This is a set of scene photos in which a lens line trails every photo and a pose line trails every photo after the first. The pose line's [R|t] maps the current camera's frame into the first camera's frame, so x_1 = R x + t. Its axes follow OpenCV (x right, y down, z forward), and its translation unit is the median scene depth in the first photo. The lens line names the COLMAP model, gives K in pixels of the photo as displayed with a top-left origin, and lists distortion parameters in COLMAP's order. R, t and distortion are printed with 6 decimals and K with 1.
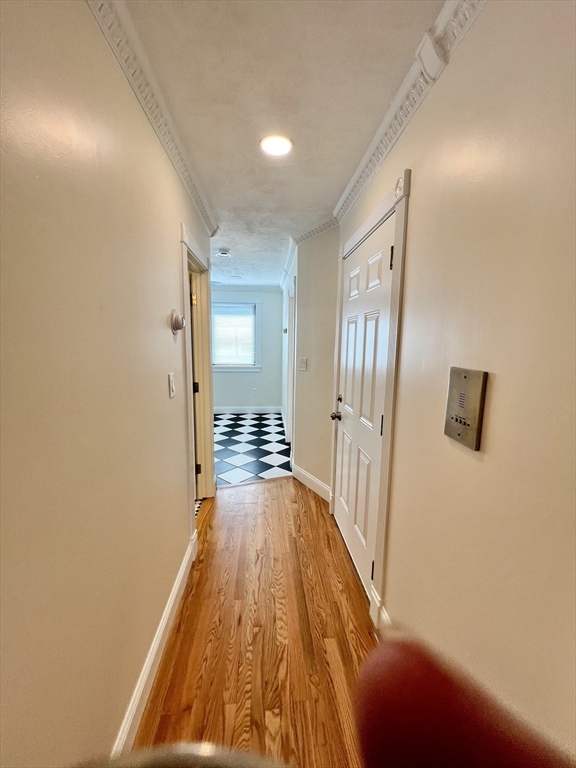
lens RADIAL K [[306.7, 0, 289.3], [0, 306.7, 382.6], [0, 0, 1]] dist [-0.000030, 0.000348]
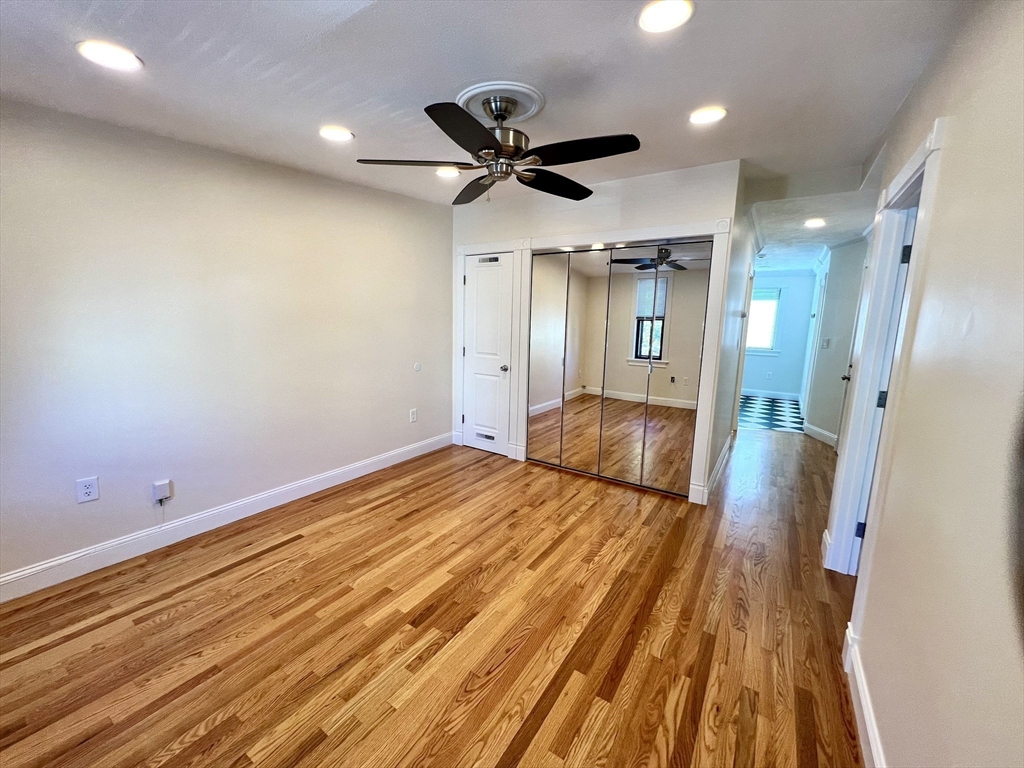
lens RADIAL K [[408.9, 0, 509.9], [0, 408.9, 382.2], [0, 0, 1]] dist [-0.000030, 0.000348]
pose [[0.790816, 0.102149, -0.603470, 0.046686], [-0.100314, 0.994273, 0.036843, 0.153335], [0.603778, 0.031400, 0.796534, -1.031421]]
